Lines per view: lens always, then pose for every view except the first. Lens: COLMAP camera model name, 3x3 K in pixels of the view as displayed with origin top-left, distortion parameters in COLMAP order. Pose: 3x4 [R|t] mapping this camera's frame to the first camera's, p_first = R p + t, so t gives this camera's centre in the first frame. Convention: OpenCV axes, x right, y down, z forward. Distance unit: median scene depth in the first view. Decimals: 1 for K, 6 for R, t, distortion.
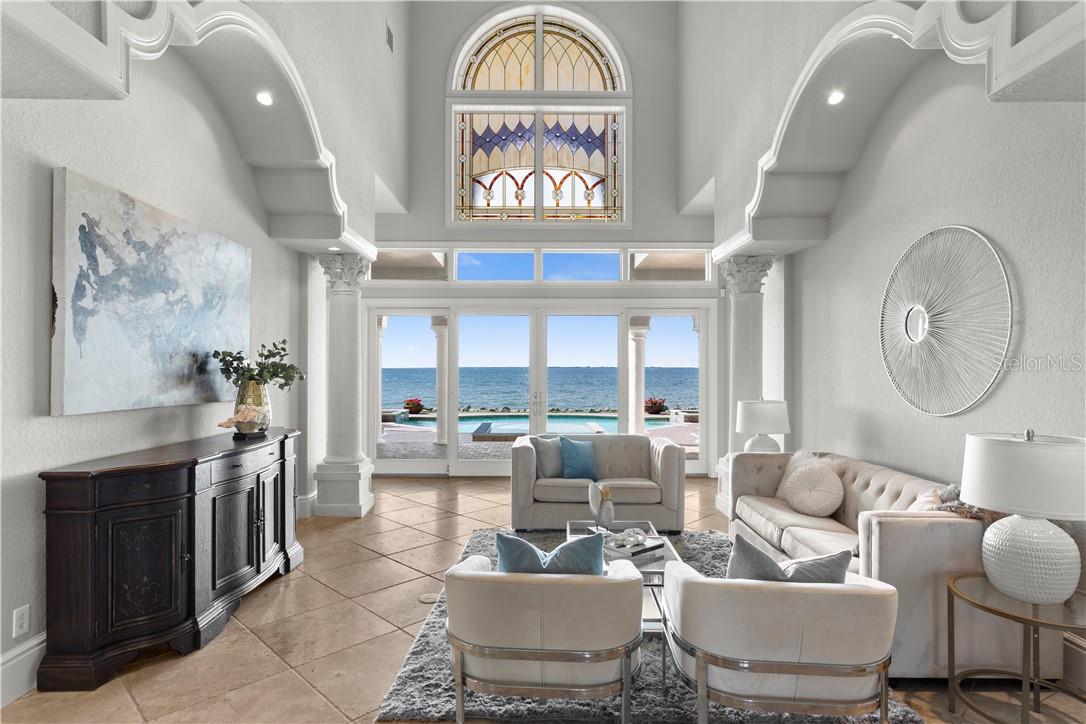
lens RADIAL K [[576.1, 0, 544.9], [0, 576.1, 362.3], [0, 0, 1]] dist [-0.006227, 0.002944]
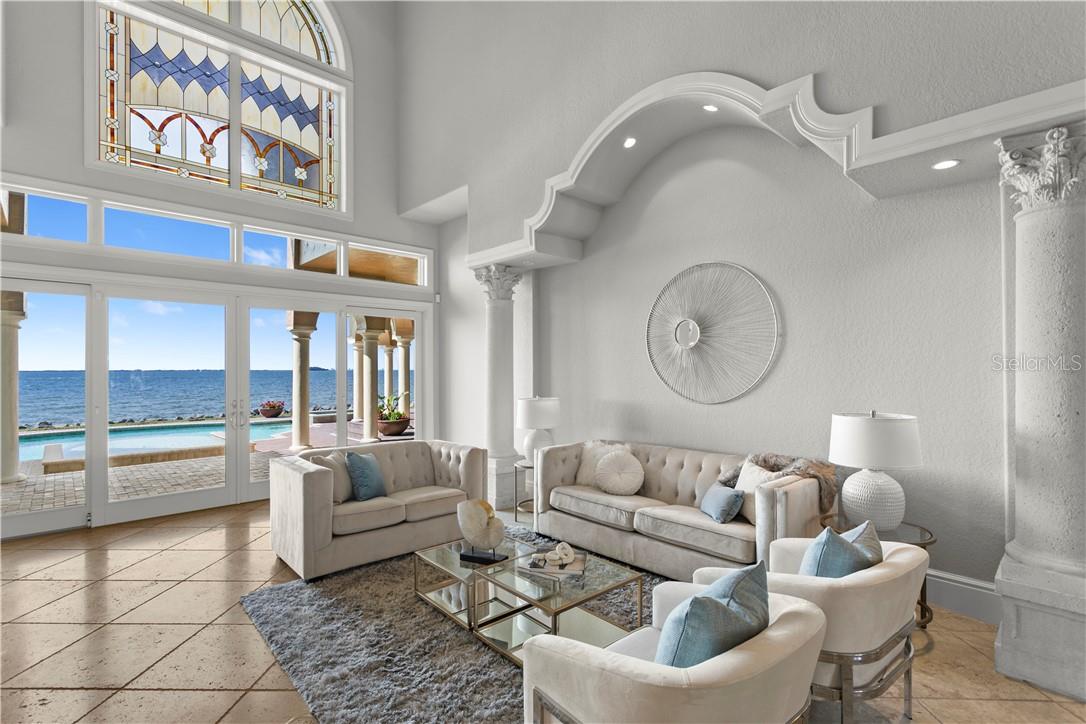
lens RADIAL K [[509.0, 0, 544.9], [0, 509.0, 362.6], [0, 0, 1]] dist [0.003759, 0.001928]
pose [[0.733622, 0.004655, 0.679542, -0.178128], [-0.000149, 0.999978, -0.006689, 0.003099], [-0.679558, 0.004806, 0.733606, 0.179200]]
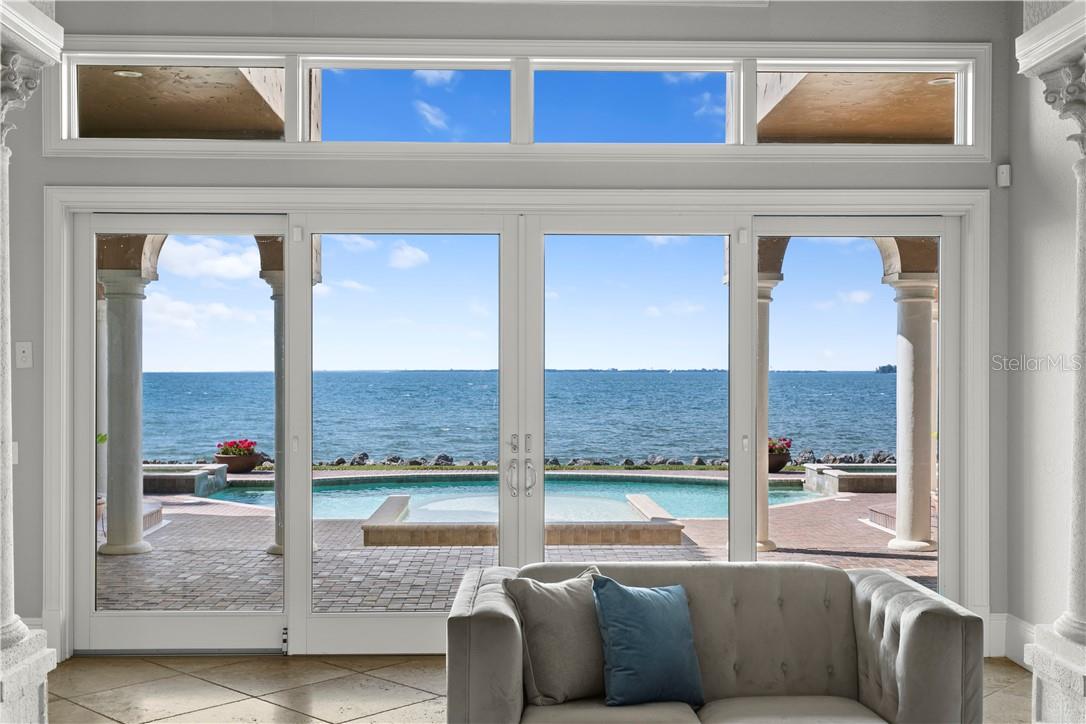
lens RADIAL K [[1222.1, 0, 544.5], [0, 1222.1, 364.8], [0, 0, 1]] dist [-0.021167, 0.000000]
pose [[0.999895, 0.000457, 0.014474, -0.008386], [-0.000525, 0.999989, 0.004738, 0.001407], [-0.014471, -0.004745, 0.999884, 0.191902]]
